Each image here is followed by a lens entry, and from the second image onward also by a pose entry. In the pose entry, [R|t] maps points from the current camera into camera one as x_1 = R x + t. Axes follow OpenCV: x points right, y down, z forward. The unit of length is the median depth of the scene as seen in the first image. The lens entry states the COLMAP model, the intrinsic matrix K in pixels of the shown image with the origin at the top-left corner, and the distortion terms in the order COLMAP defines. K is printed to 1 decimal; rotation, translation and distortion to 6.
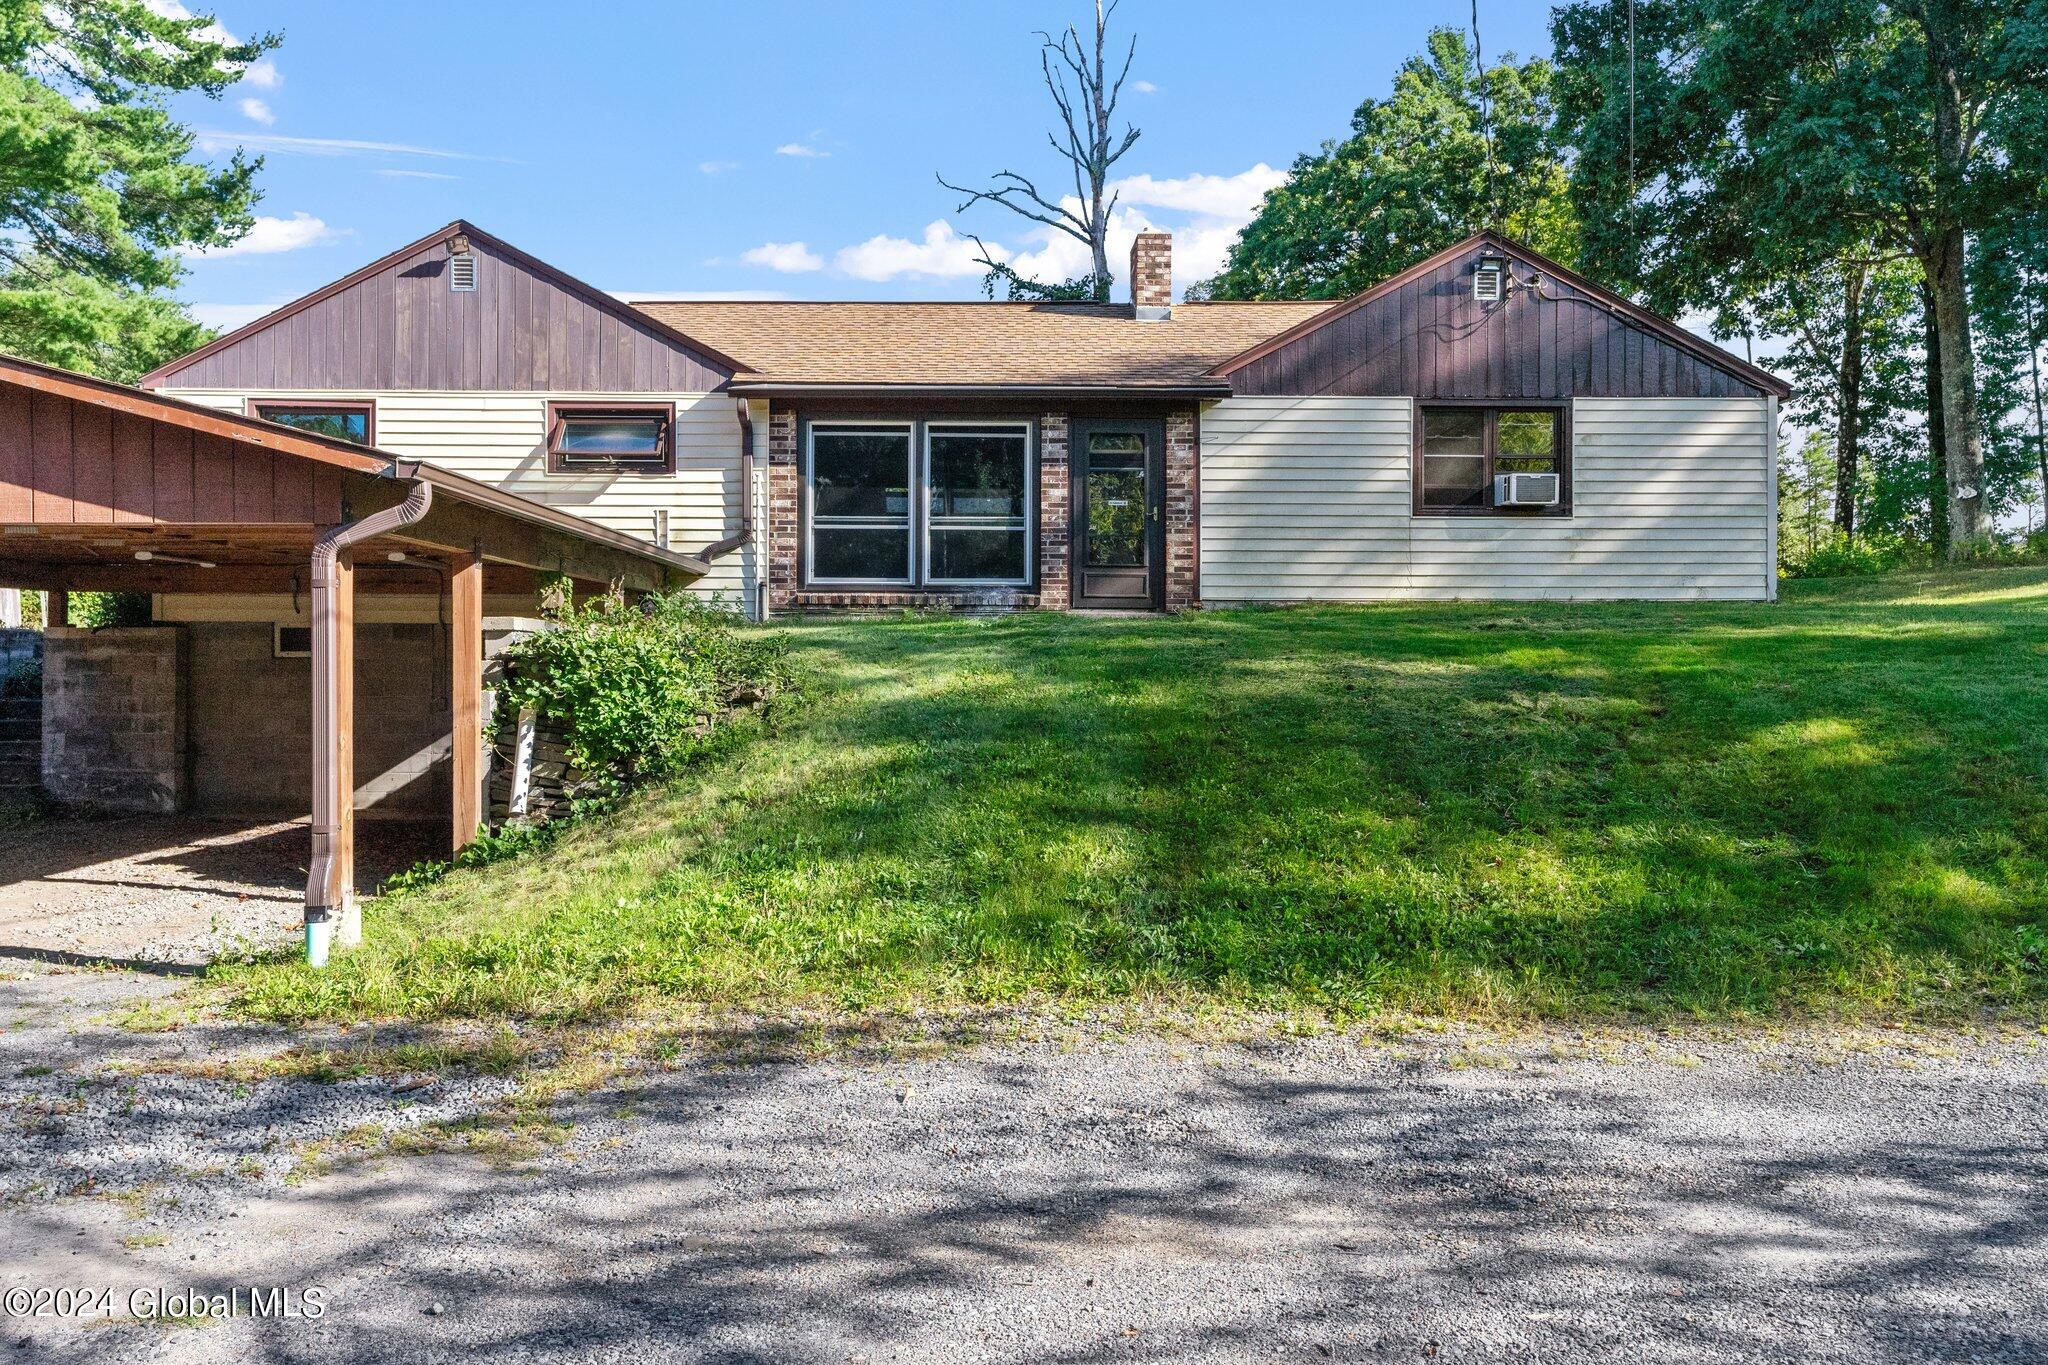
lens RADIAL K [[1547.0, 0, 1010.8], [0, 1547.0, 674.5], [0, 0, 1]] dist [0.005492, 0.000637]
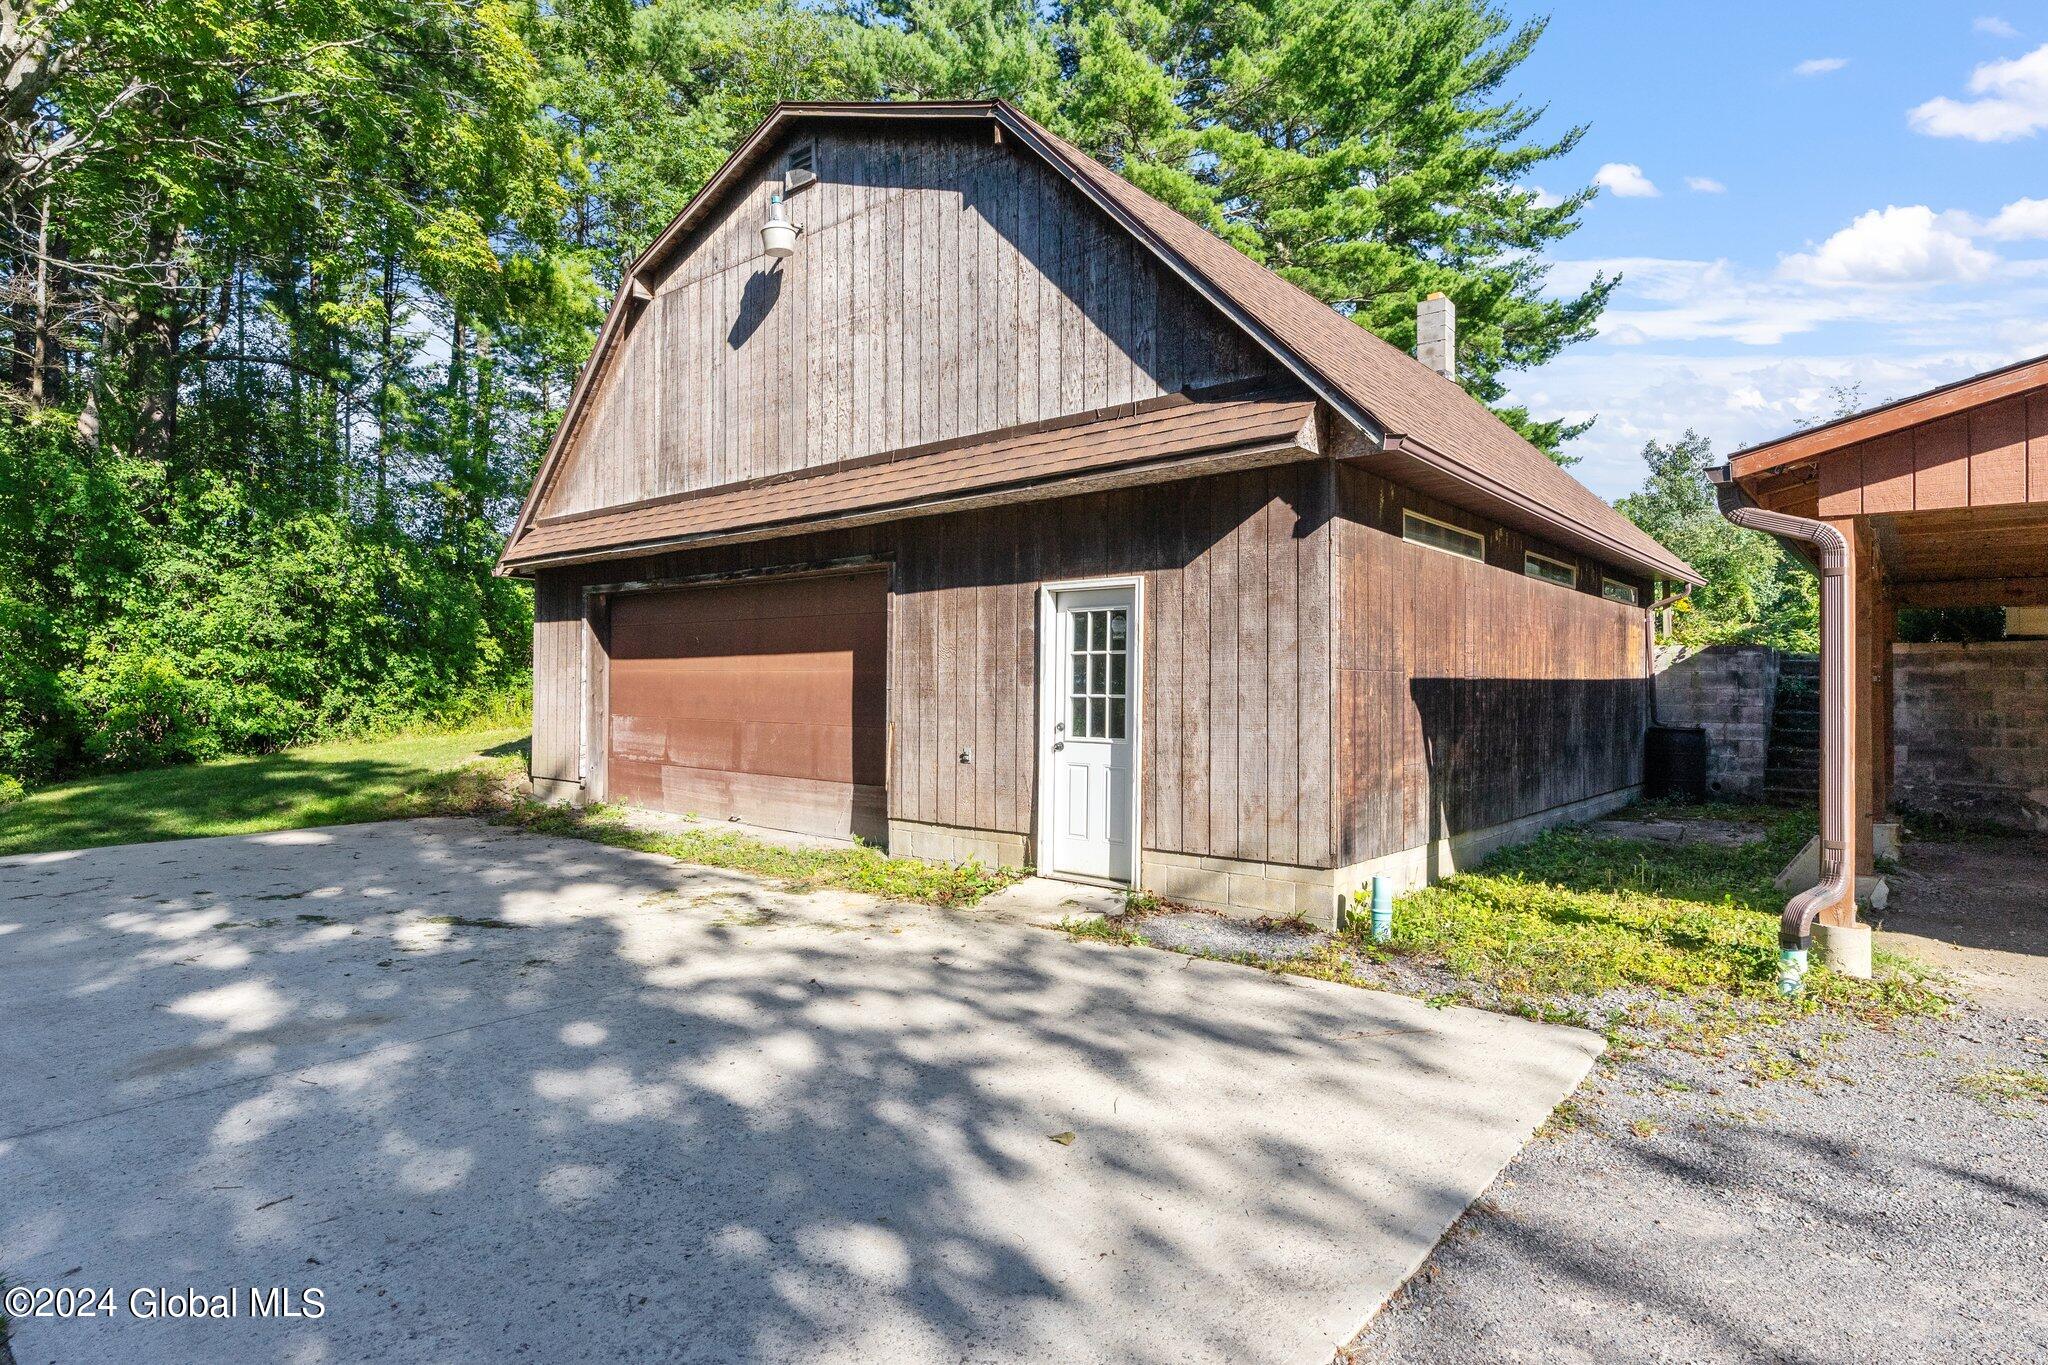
lens RADIAL K [[1103.9, 0, 1025.3], [0, 1103.9, 667.1], [0, 0, 1]] dist [-0.003489, 0.004564]
pose [[0.753691, -0.008866, -0.657169, -0.556614], [-0.008653, 0.999688, -0.023411, 0.007845], [0.657172, 0.023331, 0.753379, 0.060002]]
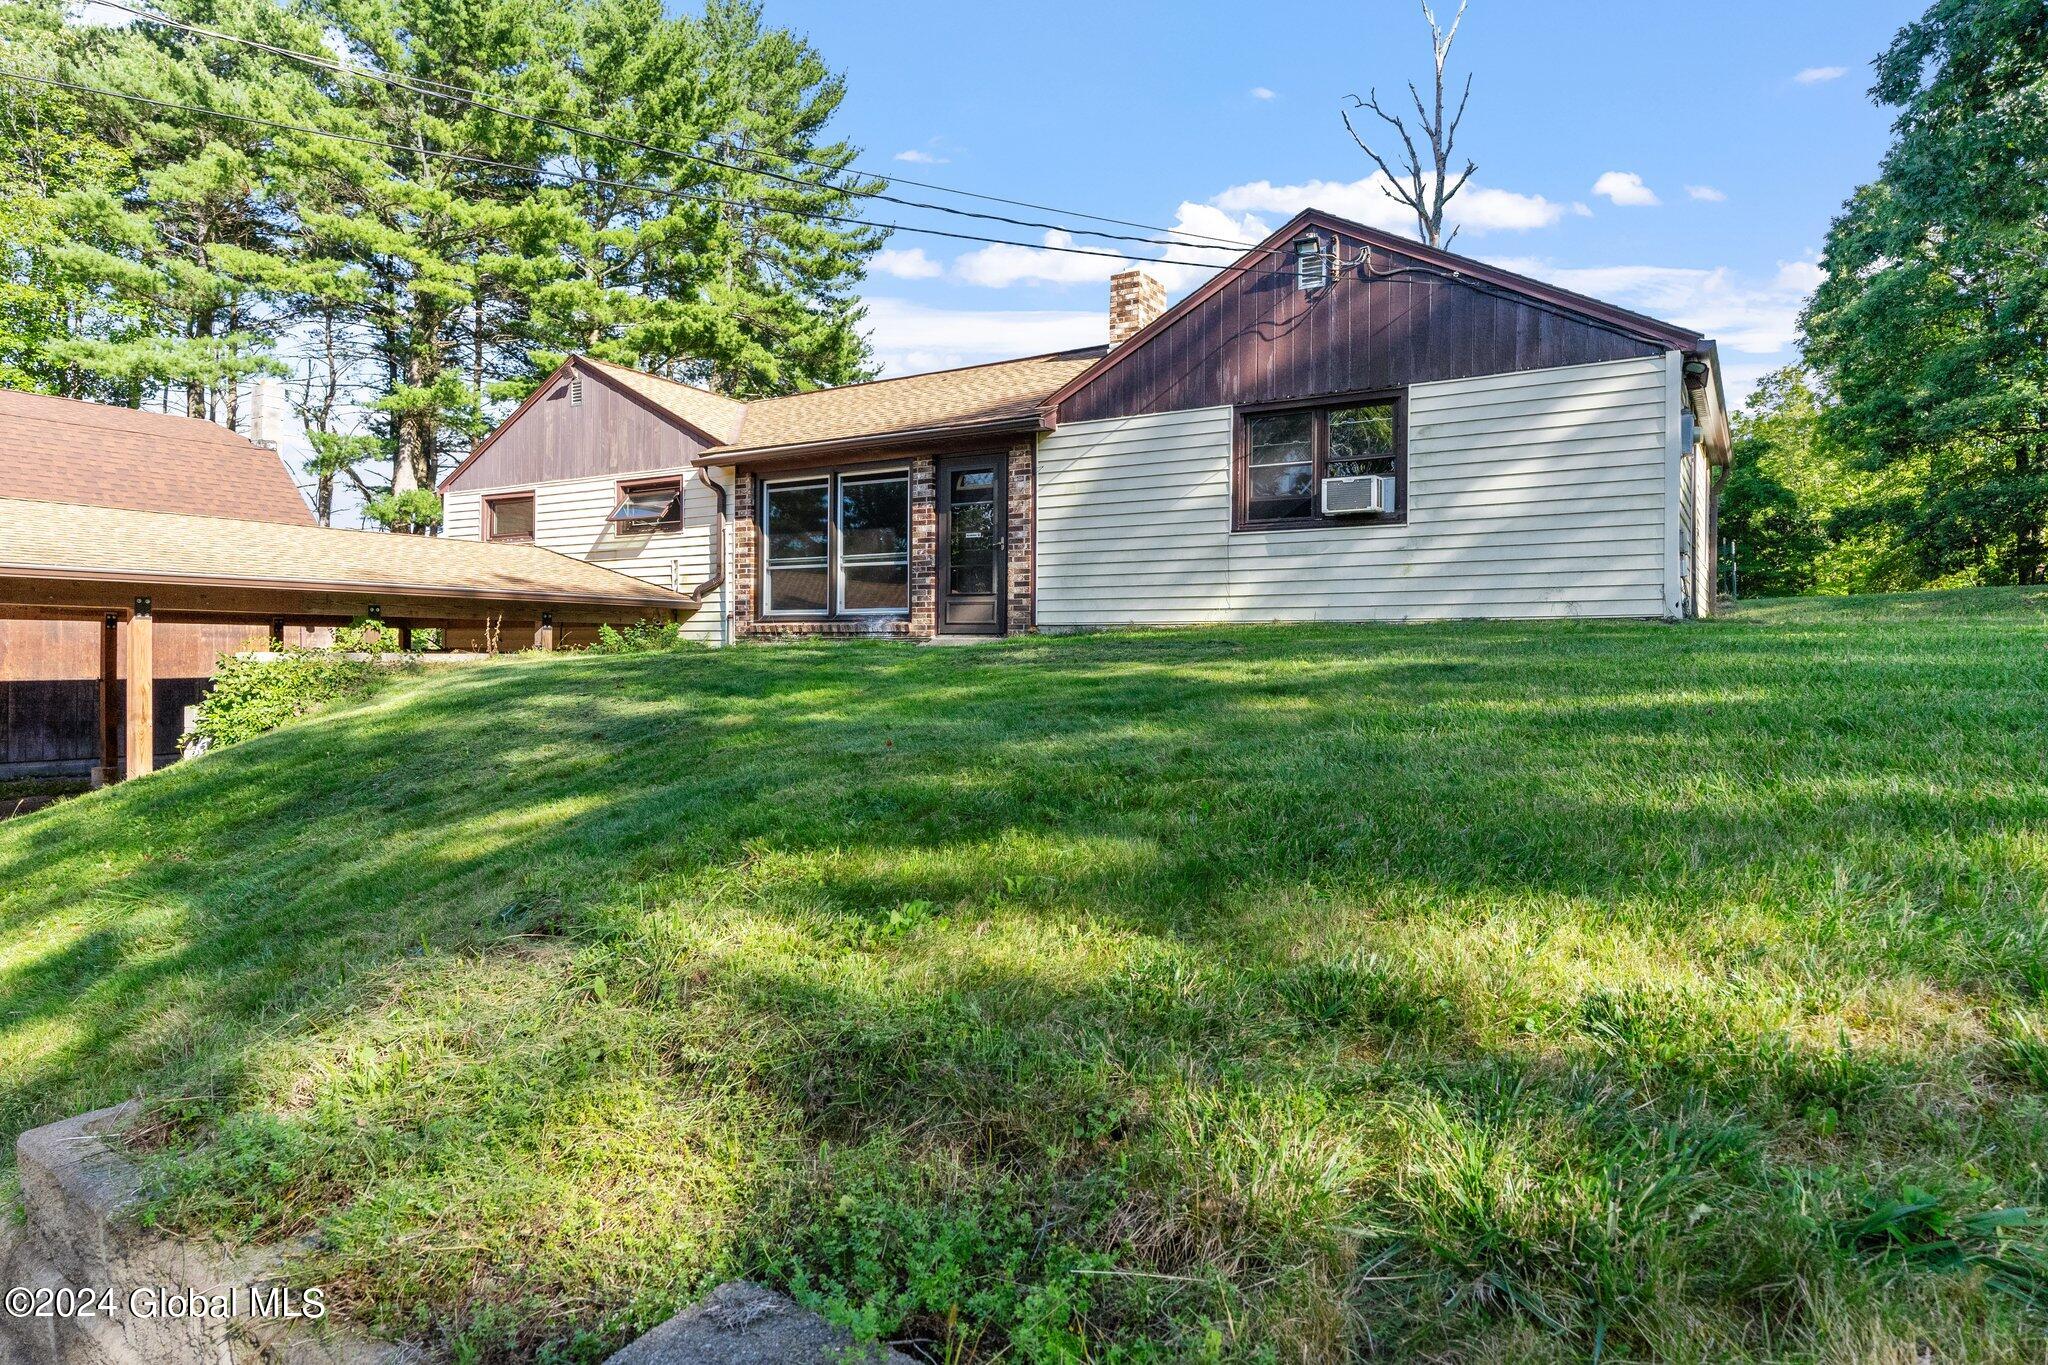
lens RADIAL K [[1190.4, 0, 1011.0], [0, 1190.4, 670.2], [0, 0, 1]] dist [-0.001053, 0.000187]
pose [[0.836303, 0.008999, -0.548194, 0.544573], [-0.009183, 0.999955, 0.002406, -0.019866], [0.548191, 0.003022, 0.836348, 0.328077]]
